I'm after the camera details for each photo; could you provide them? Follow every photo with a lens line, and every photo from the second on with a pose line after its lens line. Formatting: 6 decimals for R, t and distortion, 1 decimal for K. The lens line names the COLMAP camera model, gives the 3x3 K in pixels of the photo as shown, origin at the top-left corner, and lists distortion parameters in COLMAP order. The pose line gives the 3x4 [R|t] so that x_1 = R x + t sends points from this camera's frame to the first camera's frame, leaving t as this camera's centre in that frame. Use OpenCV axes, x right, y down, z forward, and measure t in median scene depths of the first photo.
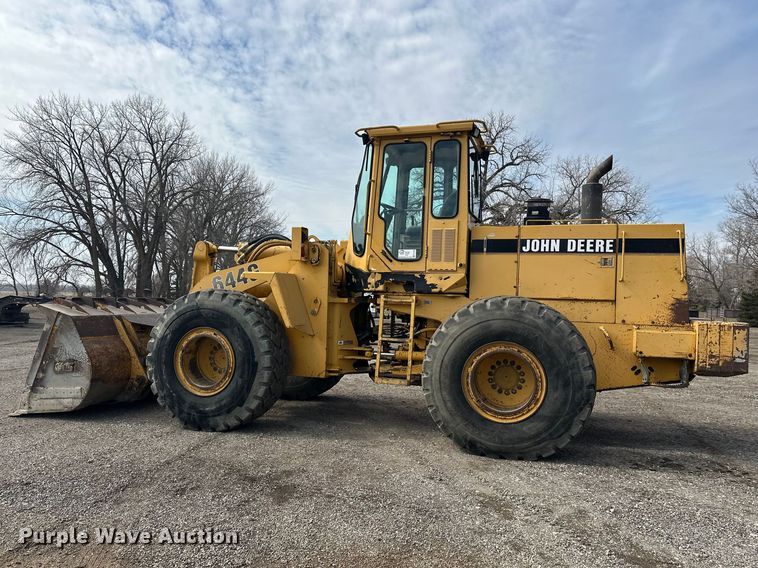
lens RADIAL K [[605.8, 0, 371.1], [0, 605.8, 299.3], [0, 0, 1]] dist [0.043859, -0.056529]
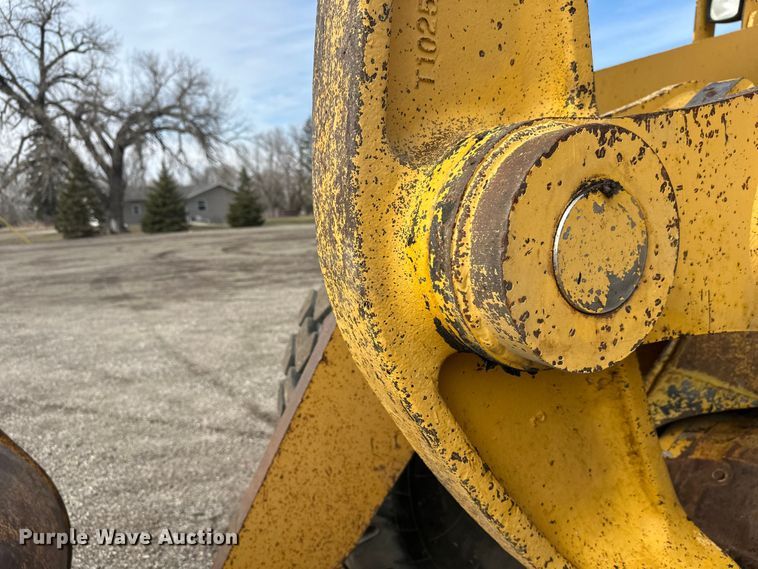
lens RADIAL K [[538.2, 0, 374.3], [0, 538.2, 279.9], [0, 0, 1]] dist [0.034182, -0.042896]
pose [[0.693641, -0.160586, 0.702192, -0.058927], [0.066291, 0.984927, 0.159762, -0.002560], [-0.717264, -0.064269, 0.693832, 0.165193]]
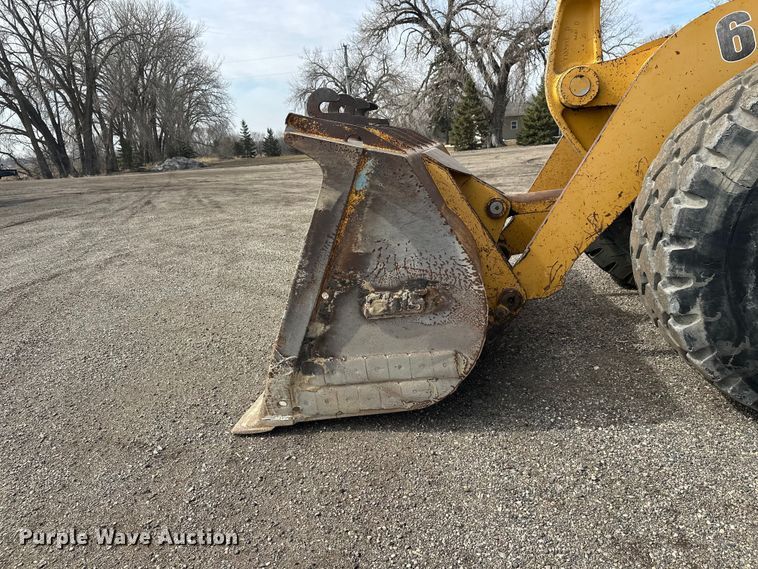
lens RADIAL K [[538.2, 0, 377.3], [0, 538.2, 289.7], [0, 0, 1]] dist [0.034182, -0.042896]
pose [[0.984602, -0.125718, 0.121468, -0.083614], [0.089550, 0.959478, 0.267175, 0.002535], [-0.150135, -0.252184, 0.955962, 0.105577]]
